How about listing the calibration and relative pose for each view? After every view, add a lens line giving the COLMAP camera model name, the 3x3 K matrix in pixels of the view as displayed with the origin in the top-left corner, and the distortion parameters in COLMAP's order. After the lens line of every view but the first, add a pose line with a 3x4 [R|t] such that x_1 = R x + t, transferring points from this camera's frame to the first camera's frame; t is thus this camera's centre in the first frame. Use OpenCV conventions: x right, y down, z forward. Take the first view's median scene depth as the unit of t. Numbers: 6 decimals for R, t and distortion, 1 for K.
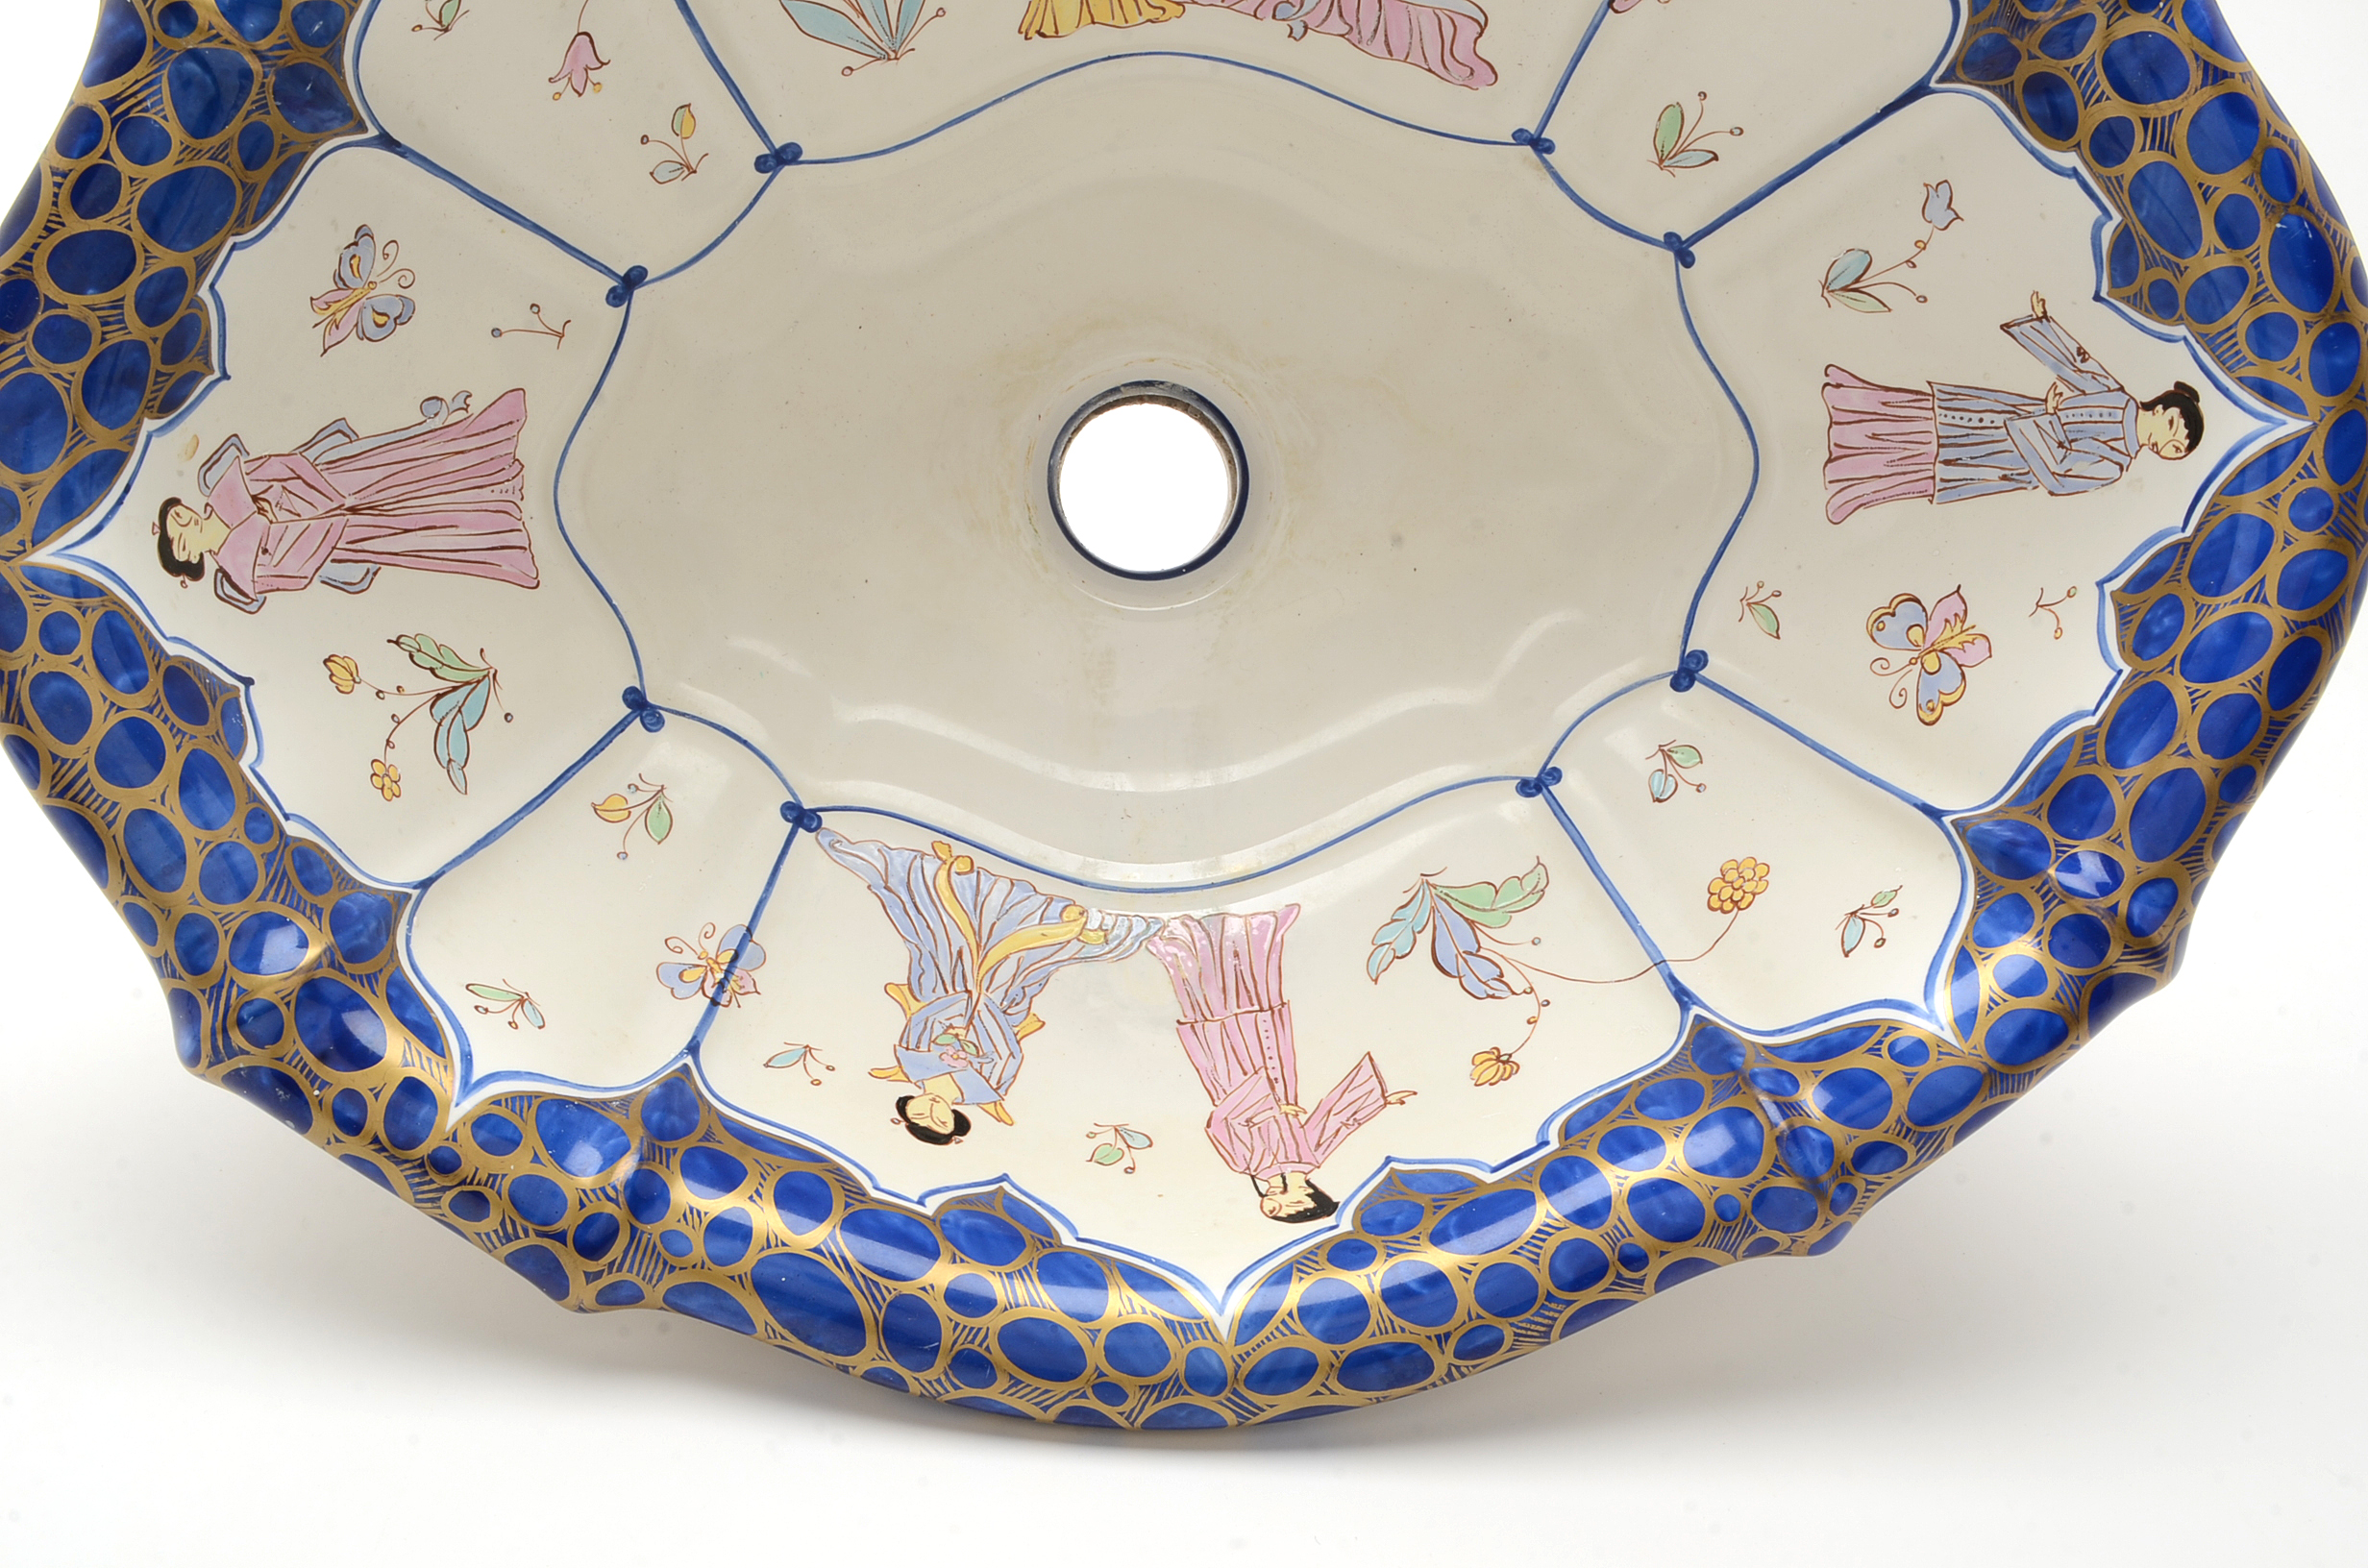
lens RADIAL K [[2428.1, 0, 1169.8], [0, 2428.1, 796.6], [0, 0, 1]] dist [-0.067891, 0.015374]
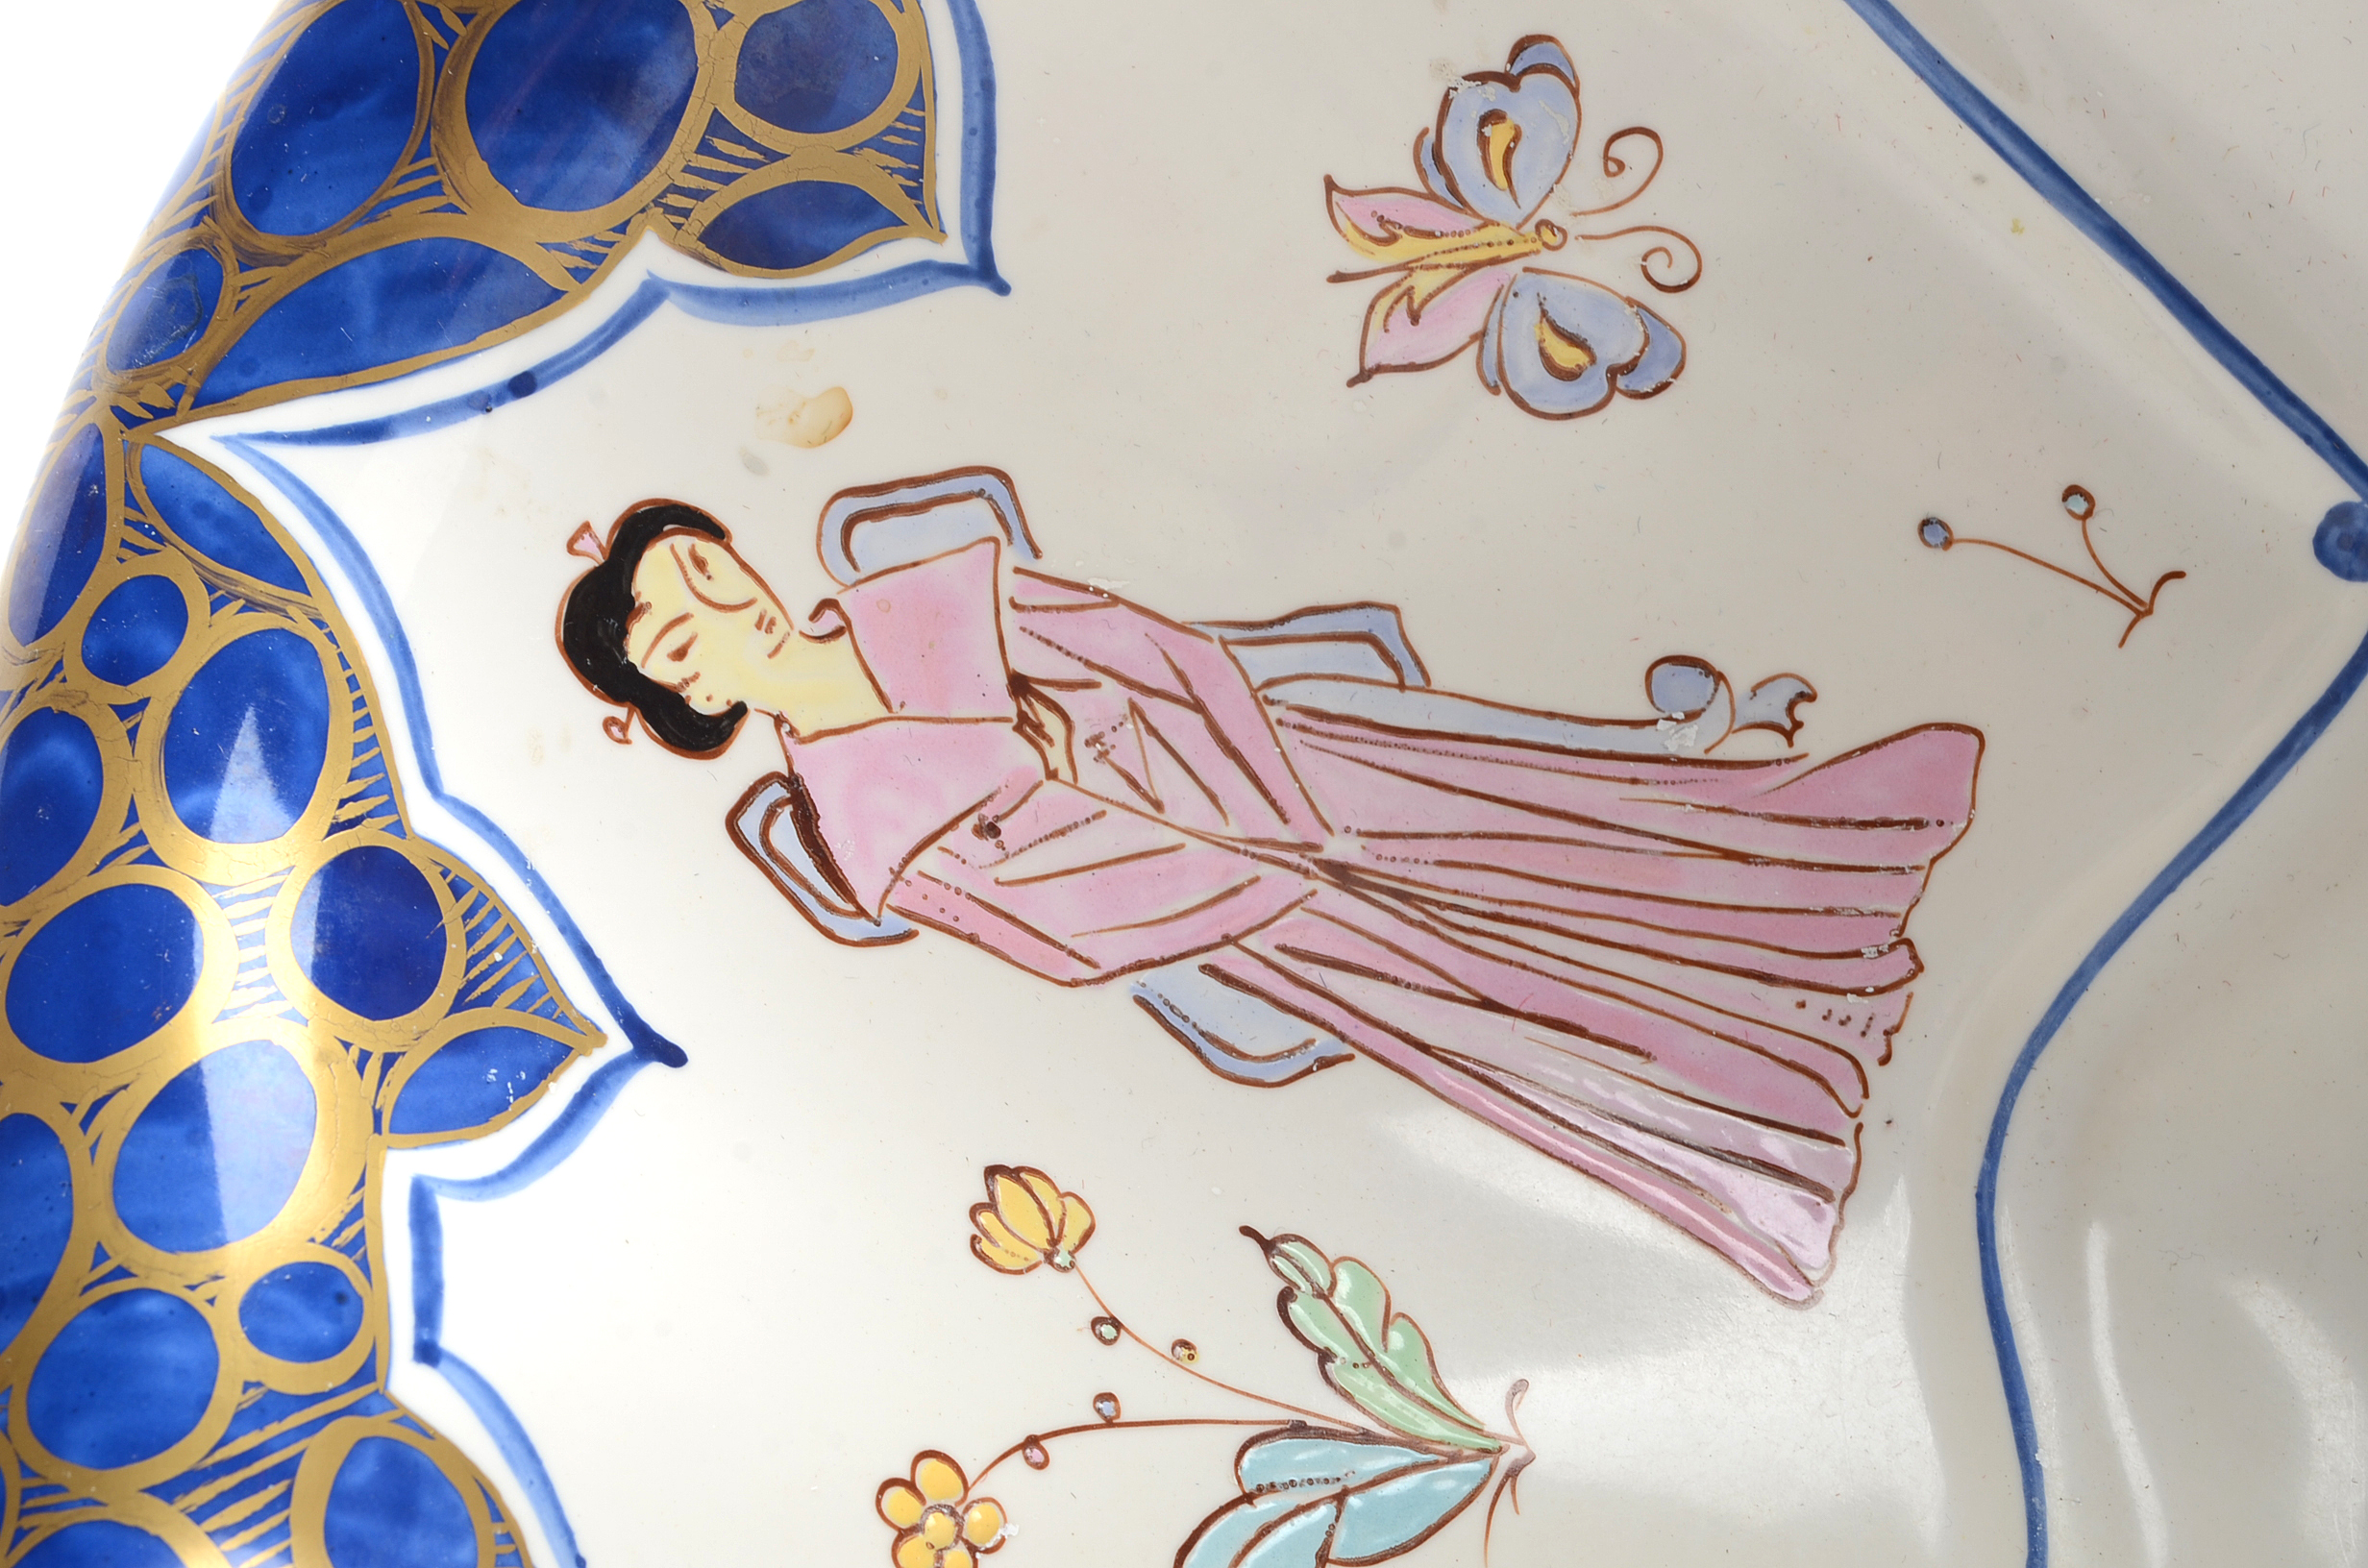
lens RADIAL K [[4619.4, 0, 1158.1], [0, 4619.4, 796.5], [0, 0, 1]] dist [0.009615, 0.082683]
pose [[0.646214, 0.113055, -0.754736, 0.145300], [-0.451656, 0.853827, -0.258816, 0.055807], [0.615154, 0.508131, 0.602817, 0.589148]]
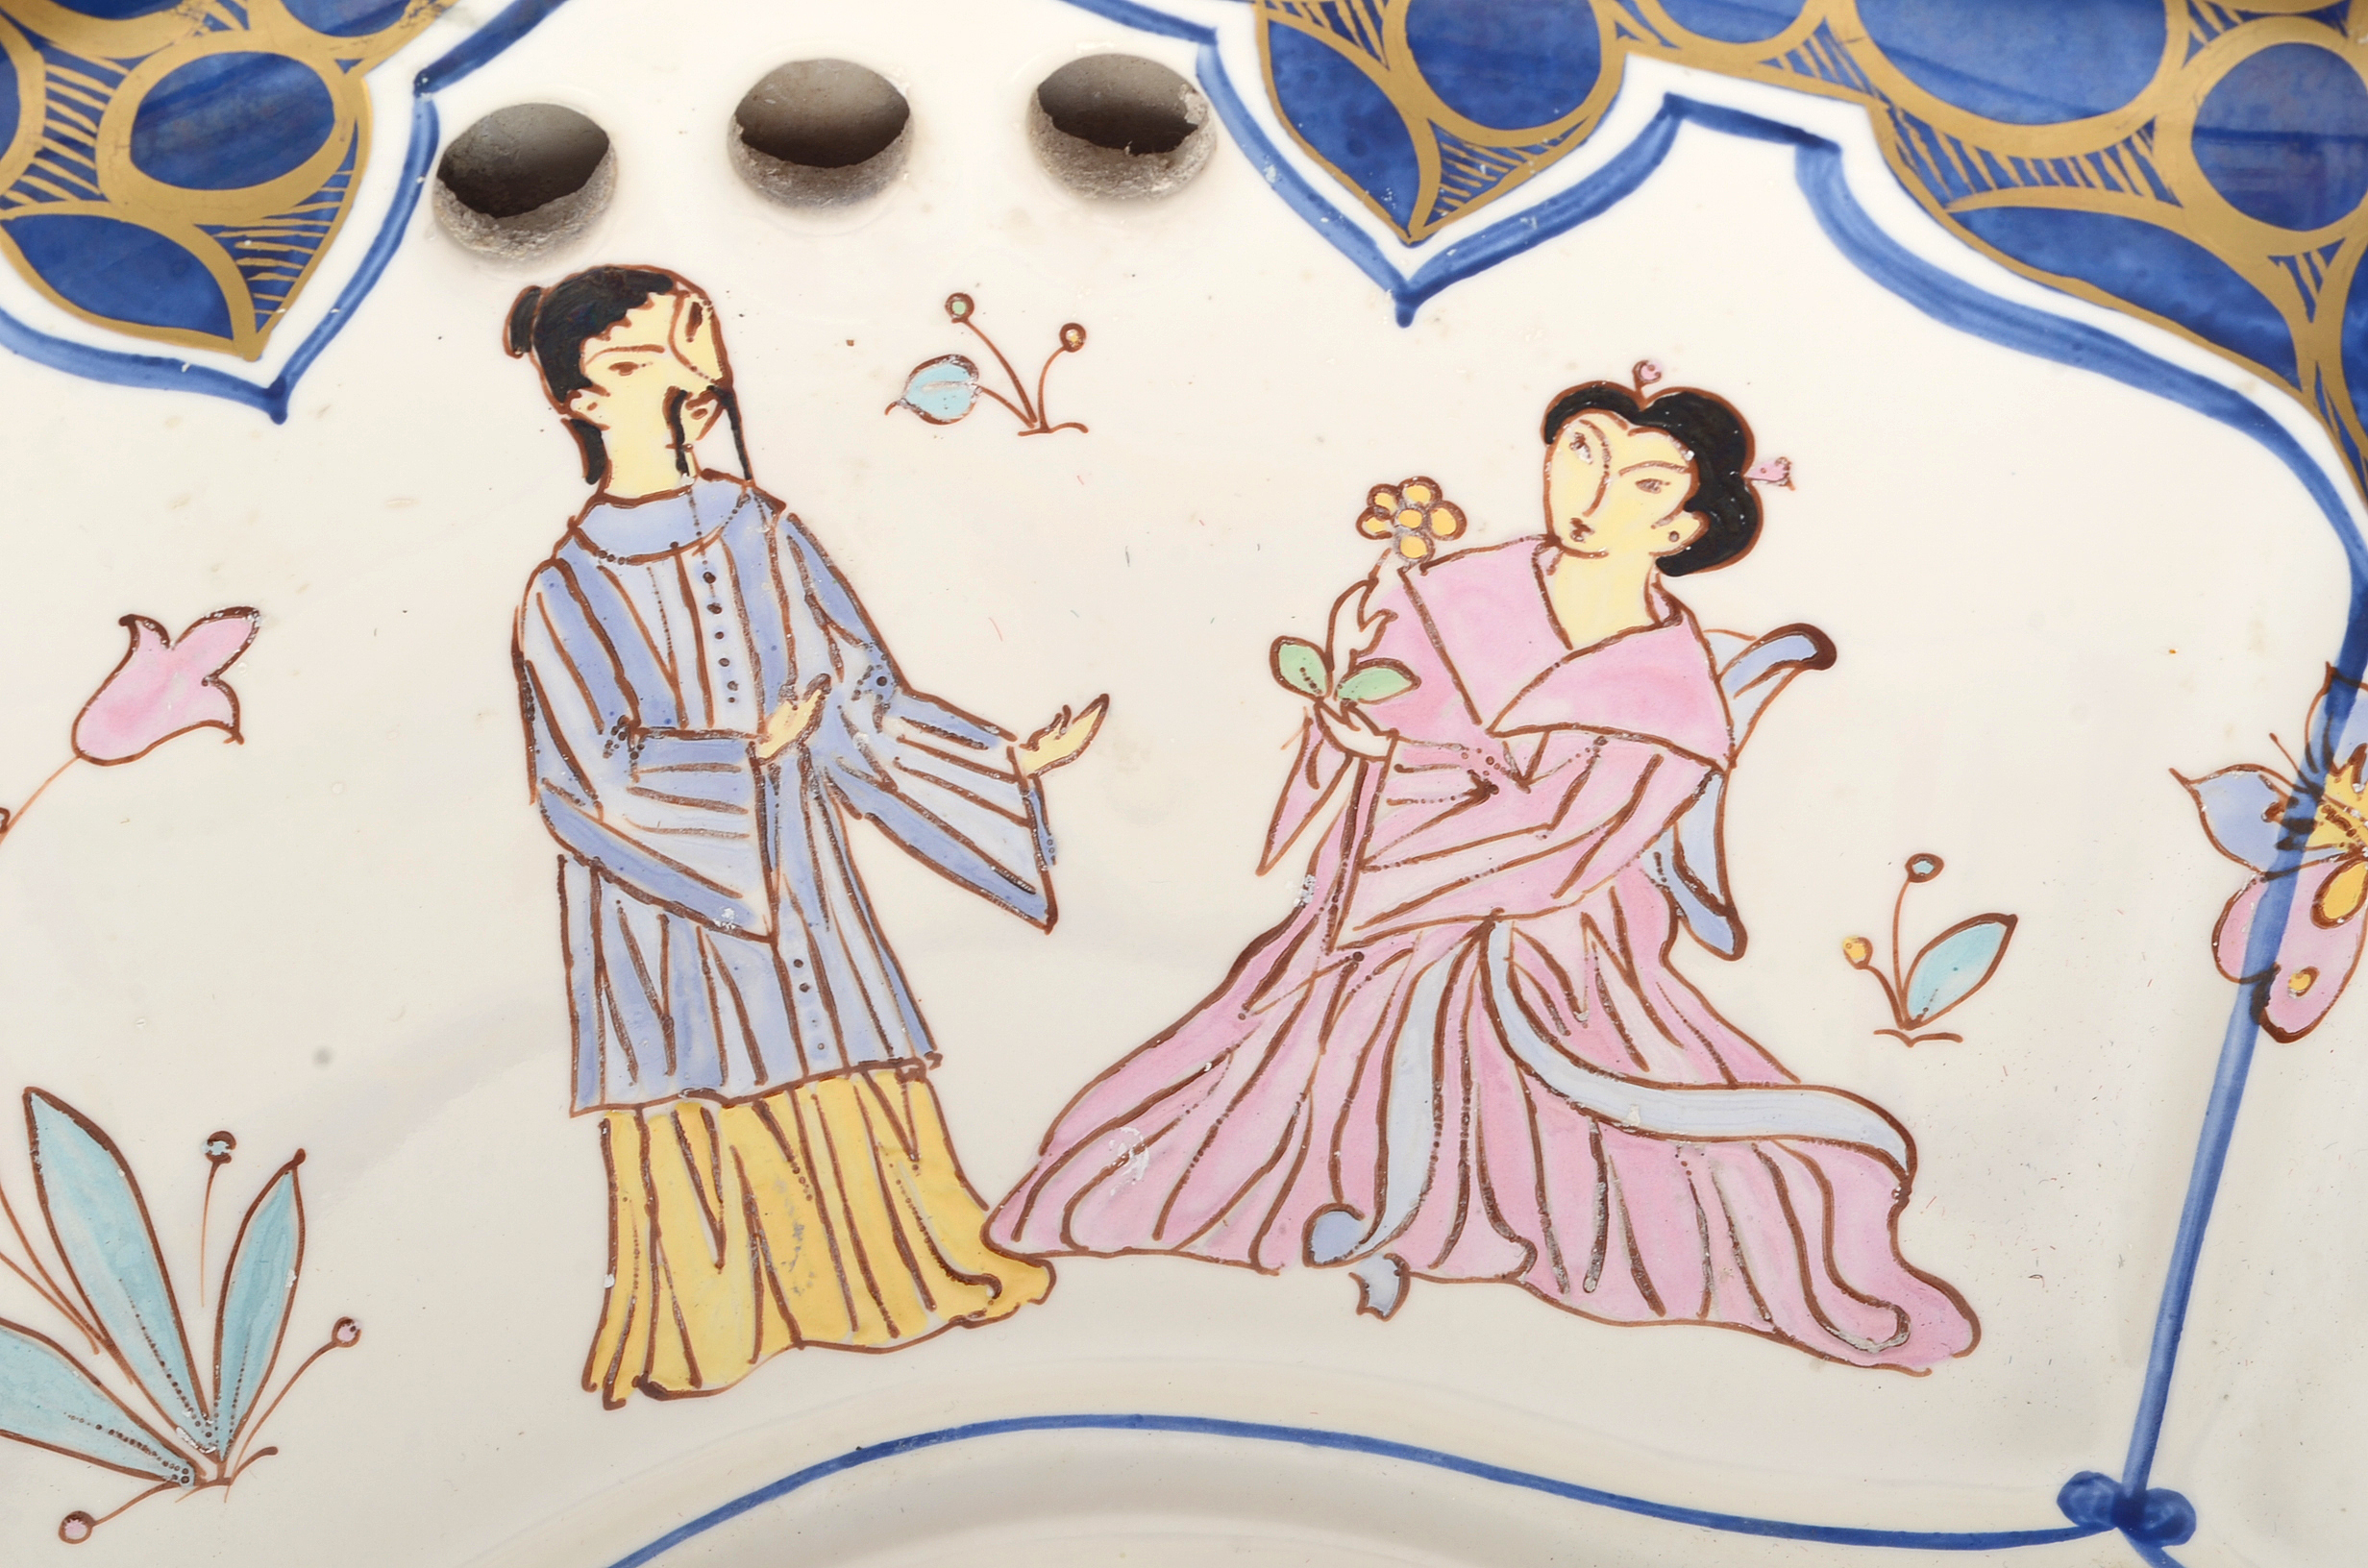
lens RADIAL K [[4619.4, 0, 1158.1], [0, 4619.4, 796.5], [0, 0, 1]] dist [0.009615, 0.082683]
pose [[0.991737, -0.128266, 0.002449, 0.030325], [0.102211, 0.778461, -0.619315, 0.039687], [0.077531, 0.614448, 0.785139, 0.458297]]
